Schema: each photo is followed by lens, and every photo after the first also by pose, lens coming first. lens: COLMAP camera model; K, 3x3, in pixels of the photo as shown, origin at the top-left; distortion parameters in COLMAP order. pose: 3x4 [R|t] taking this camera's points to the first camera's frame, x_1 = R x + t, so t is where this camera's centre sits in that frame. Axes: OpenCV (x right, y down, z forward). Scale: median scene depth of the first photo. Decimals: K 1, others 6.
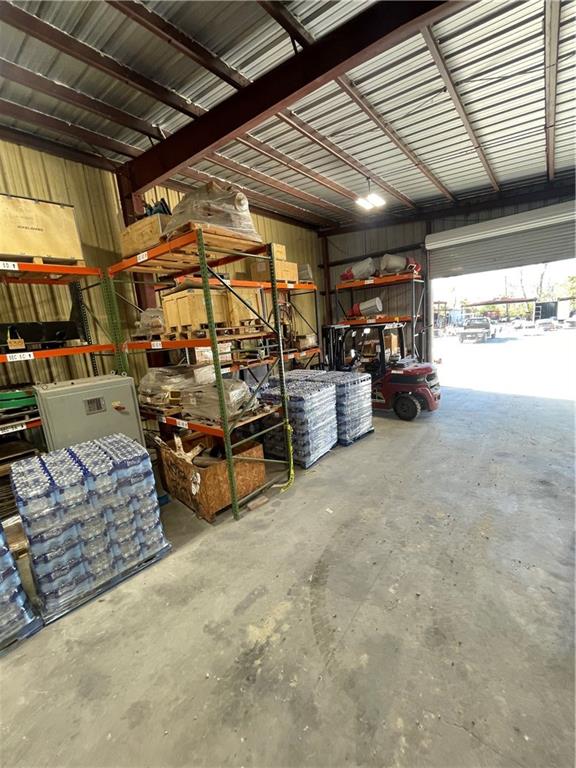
lens RADIAL K [[311.8, 0, 291.0], [0, 311.8, 382.9], [0, 0, 1]] dist [-0.001861, 0.000024]
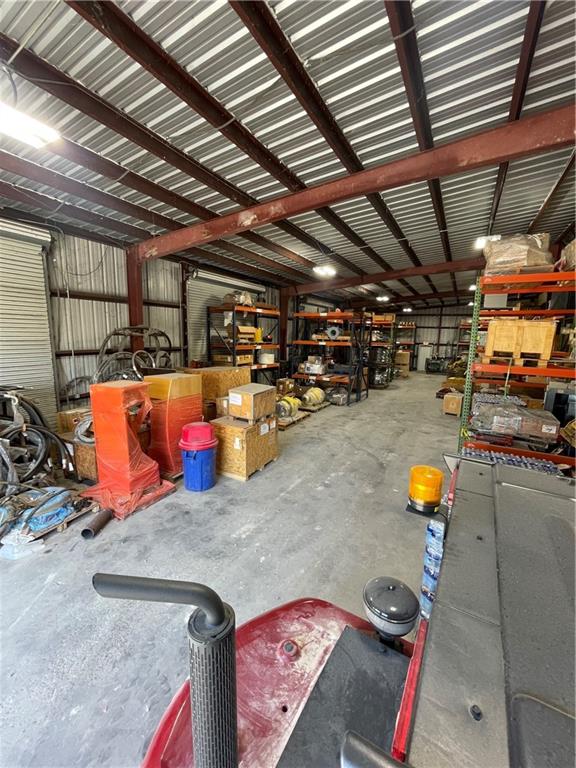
lens RADIAL K [[311.8, 0, 291.0], [0, 311.8, 382.9], [0, 0, 1]] dist [-0.001861, 0.000024]
pose [[-0.983968, 0.093132, -0.152096, 1.102772], [0.035390, 0.937825, 0.345298, -0.774333], [0.174798, 0.334380, -0.926086, 3.025573]]
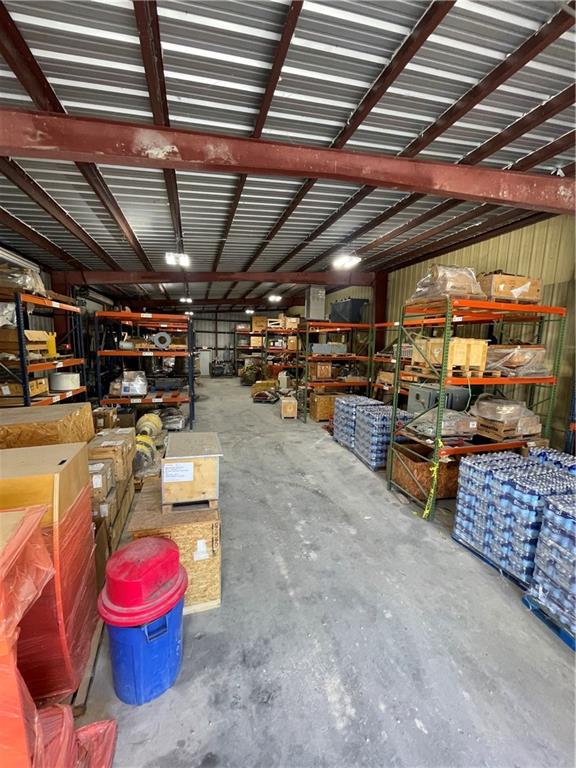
lens RADIAL K [[311.8, 0, 291.0], [0, 311.8, 382.9], [0, 0, 1]] dist [-0.001861, 0.000024]
pose [[-0.564683, 0.181117, -0.805189, 1.818290], [-0.127877, 0.944639, 0.302165, -0.669566], [0.815341, 0.273593, -0.510261, 1.856925]]
